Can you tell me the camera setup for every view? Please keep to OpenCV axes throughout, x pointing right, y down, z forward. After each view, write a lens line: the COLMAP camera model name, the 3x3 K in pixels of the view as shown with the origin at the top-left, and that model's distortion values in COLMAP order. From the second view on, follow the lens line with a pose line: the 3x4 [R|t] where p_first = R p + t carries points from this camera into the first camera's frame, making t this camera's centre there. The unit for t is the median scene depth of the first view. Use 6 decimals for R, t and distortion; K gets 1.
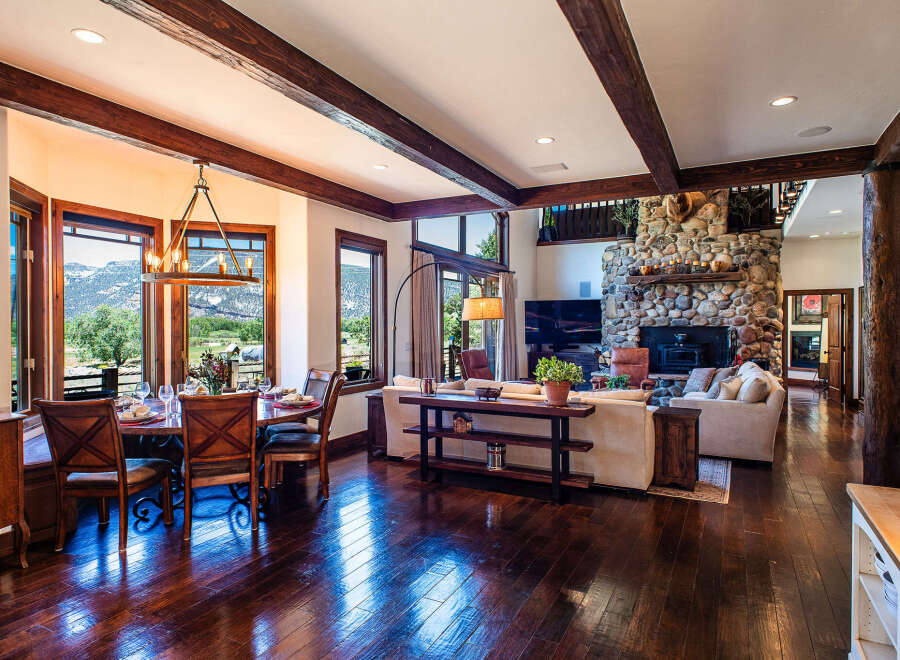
lens RADIAL K [[547.8, 0, 451.2], [0, 547.8, 332.2], [0, 0, 1]] dist [0.022662, -0.003785]
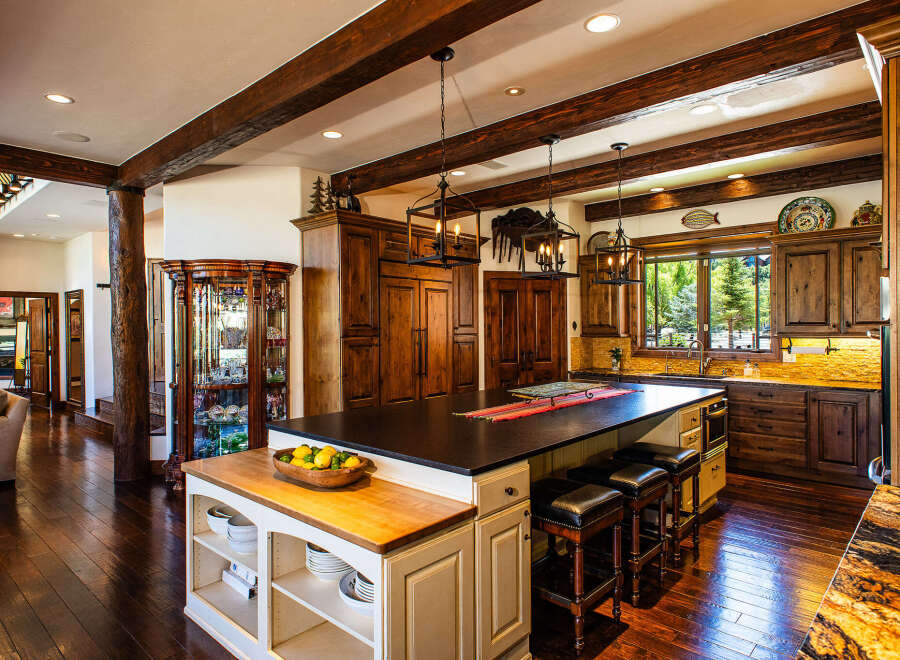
lens RADIAL K [[547.8, 0, 451.7], [0, 547.8, 332.3], [0, 0, 1]] dist [0.022662, -0.003785]
pose [[0.262981, -0.010962, 0.964739, -0.086549], [0.017502, 0.999825, 0.006590, -0.001045], [-0.964642, 0.015152, 0.263127, 0.046507]]
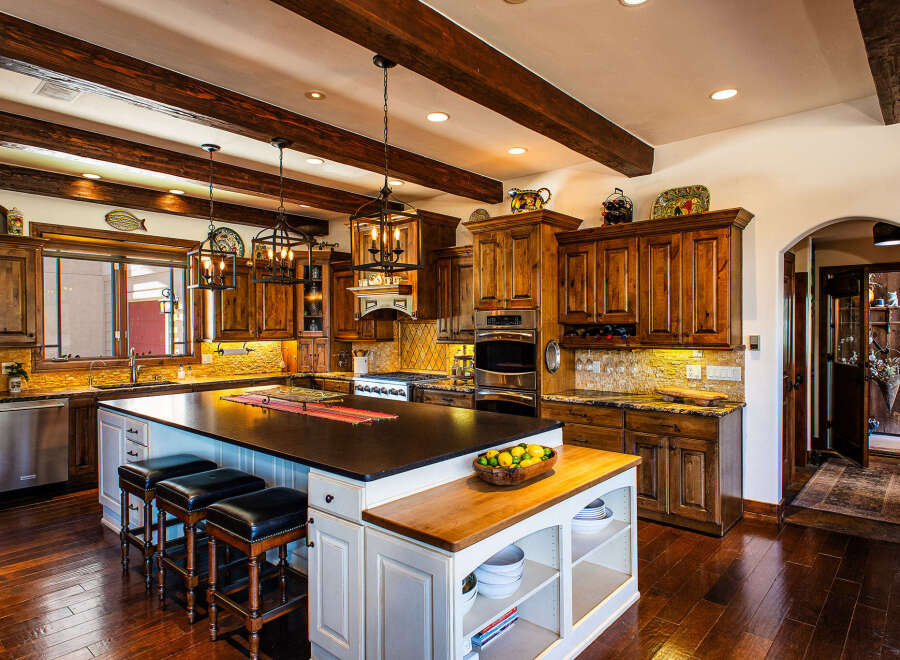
lens RADIAL K [[547.8, 0, 451.0], [0, 547.8, 325.7], [0, 0, 1]] dist [0.022662, -0.003785]
pose [[-0.970538, 0.007557, 0.240831, 0.305574], [0.009362, 0.999936, 0.006349, -0.013959], [-0.240768, 0.008416, -0.970546, 0.835842]]
